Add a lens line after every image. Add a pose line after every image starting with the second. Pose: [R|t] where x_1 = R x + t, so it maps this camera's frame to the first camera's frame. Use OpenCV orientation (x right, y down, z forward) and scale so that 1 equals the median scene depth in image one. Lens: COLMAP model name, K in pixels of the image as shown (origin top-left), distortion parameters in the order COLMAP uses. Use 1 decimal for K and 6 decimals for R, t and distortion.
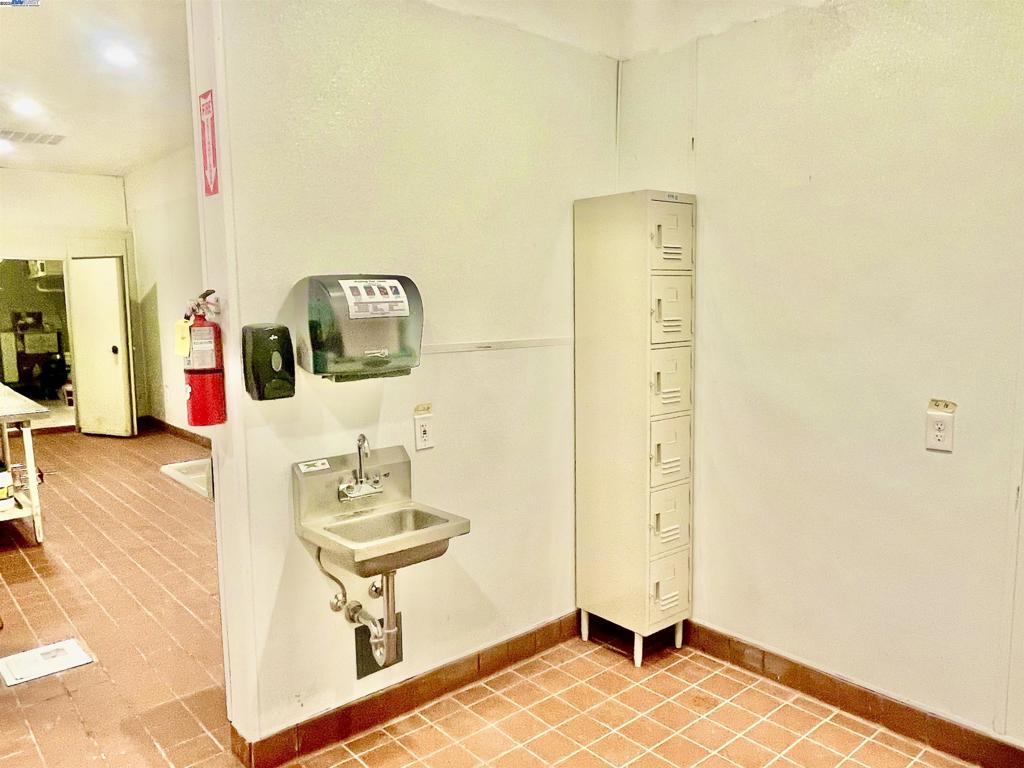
lens RADIAL K [[754.3, 0, 509.8], [0, 754.3, 379.3], [0, 0, 1]] dist [0.000252, 0.001141]
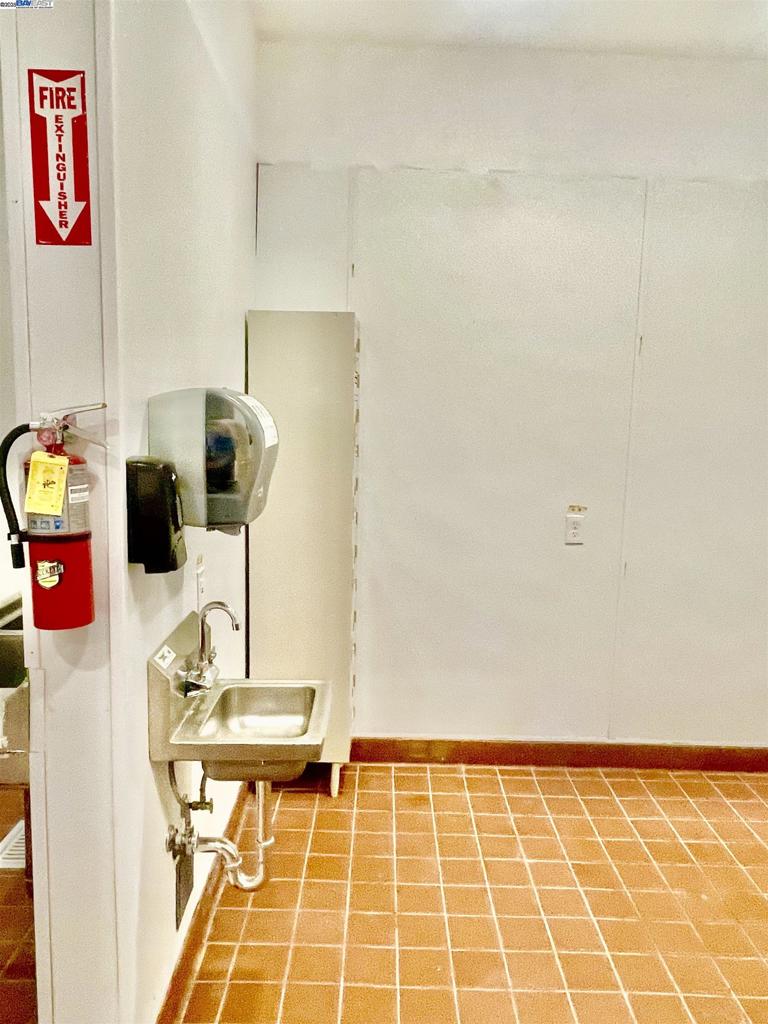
lens RADIAL K [[754.3, 0, 383.0], [0, 754.3, 516.3], [0, 0, 1]] dist [0.000252, 0.001141]
pose [[0.655418, -0.075848, 0.751448, -0.603841], [0.056236, 0.997084, 0.051592, -0.038562], [-0.753169, 0.008444, 0.657772, 0.358679]]
